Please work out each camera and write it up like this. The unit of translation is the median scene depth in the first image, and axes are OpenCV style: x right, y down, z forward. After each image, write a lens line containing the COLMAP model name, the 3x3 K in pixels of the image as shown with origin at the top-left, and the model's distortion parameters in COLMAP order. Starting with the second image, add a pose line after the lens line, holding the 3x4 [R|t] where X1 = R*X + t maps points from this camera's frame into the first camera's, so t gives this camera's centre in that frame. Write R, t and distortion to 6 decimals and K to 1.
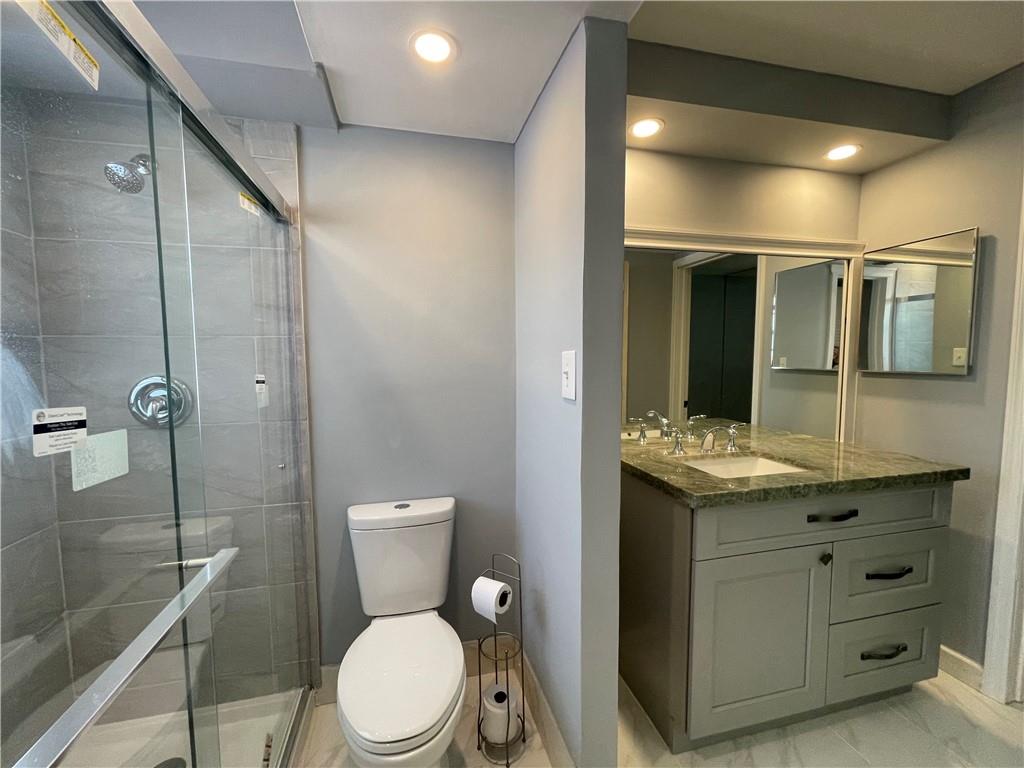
lens RADIAL K [[413.8, 0, 510.6], [0, 413.8, 387.3], [0, 0, 1]] dist [-0.001270, 0.000642]
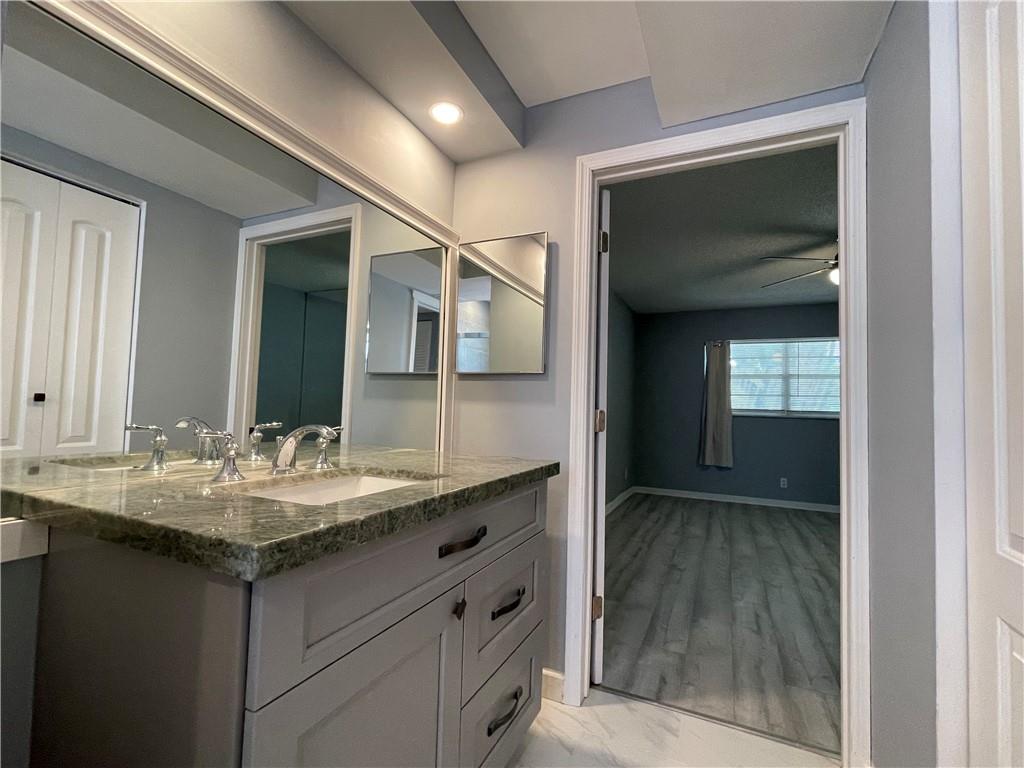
lens RADIAL K [[468.5, 0, 503.6], [0, 468.5, 385.2], [0, 0, 1]] dist [-0.009908, -0.000269]
pose [[0.633339, 0.063043, 0.771302, 0.186643], [0.024108, 0.994585, -0.101089, 0.122259], [-0.773499, 0.082618, 0.628390, 0.401594]]
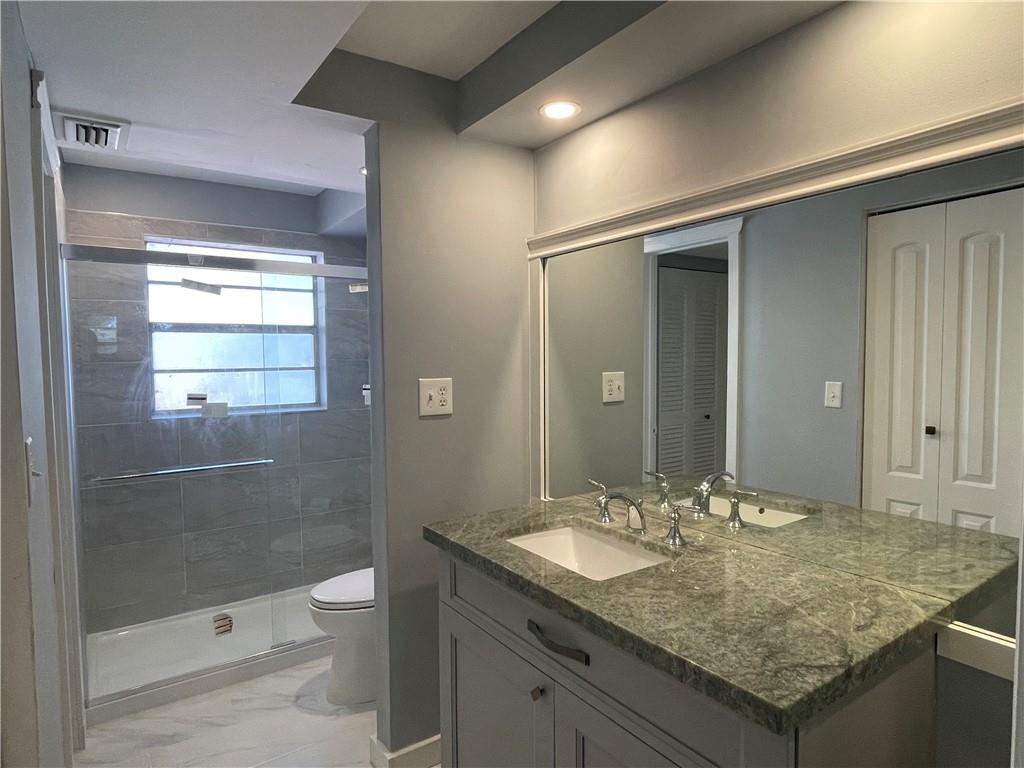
lens RADIAL K [[586.2, 0, 510.7], [0, 586.2, 387.8], [0, 0, 1]] dist [-0.001403, 0.002237]
pose [[0.370610, 0.058637, -0.926936, 1.458974], [-0.063835, 0.997253, 0.037562, -0.113711], [0.926592, 0.045249, 0.373336, 0.512429]]
